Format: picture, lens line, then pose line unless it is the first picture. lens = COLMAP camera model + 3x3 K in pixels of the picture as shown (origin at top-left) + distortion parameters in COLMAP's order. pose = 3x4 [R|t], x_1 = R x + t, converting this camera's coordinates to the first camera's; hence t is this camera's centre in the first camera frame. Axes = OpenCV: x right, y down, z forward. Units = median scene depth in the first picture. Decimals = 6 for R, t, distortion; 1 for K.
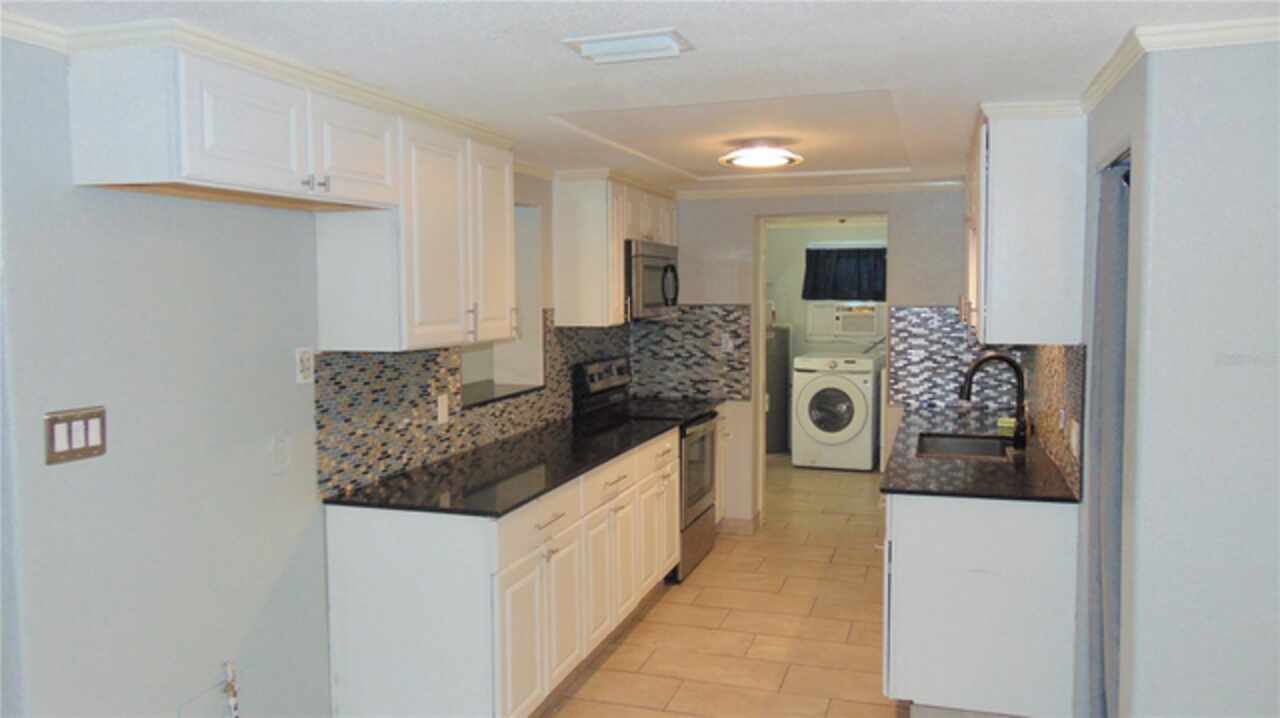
lens RADIAL K [[951.7, 0, 640.0], [0, 951.7, 359.0], [0, 0, 1]] dist [-0.047821, 0.090726]
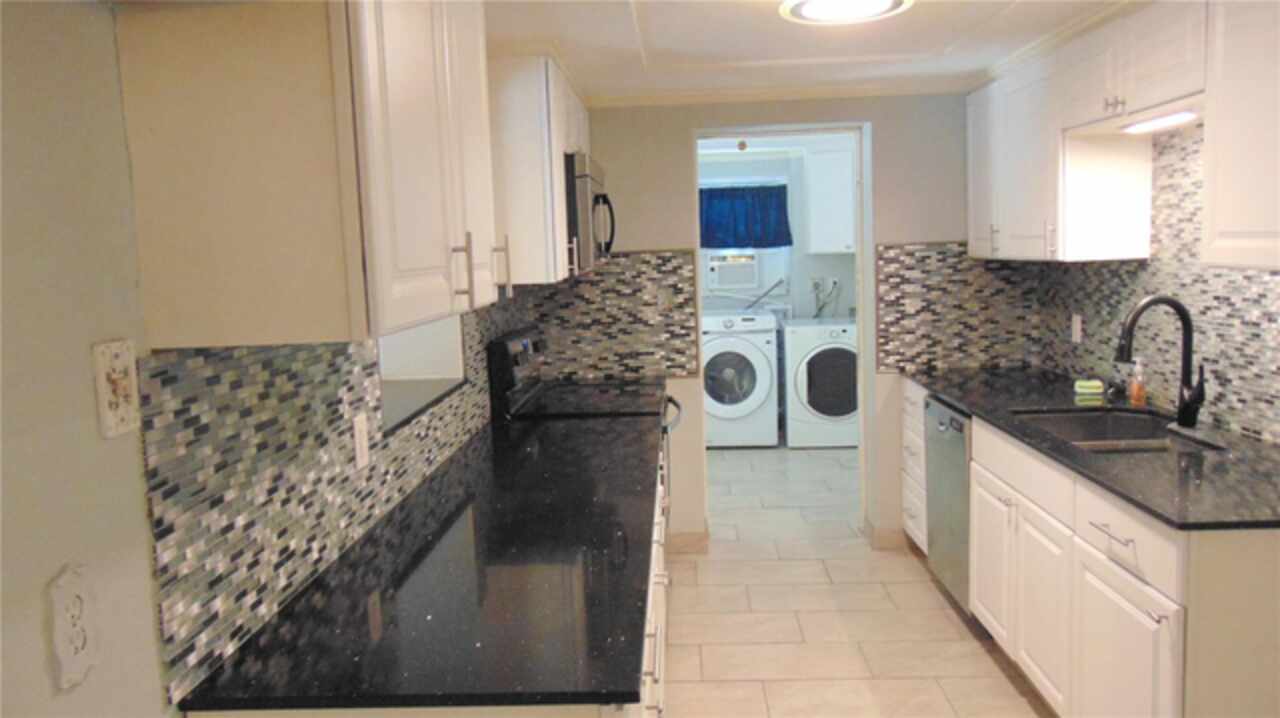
lens RADIAL K [[951.7, 0, 640.0], [0, 951.7, 359.0], [0, 0, 1]] dist [-0.047821, 0.090726]
pose [[0.963493, -0.060853, 0.260724, -0.132495], [0.050964, 0.997707, 0.044528, -0.006497], [-0.262836, -0.029615, 0.964386, 0.303145]]
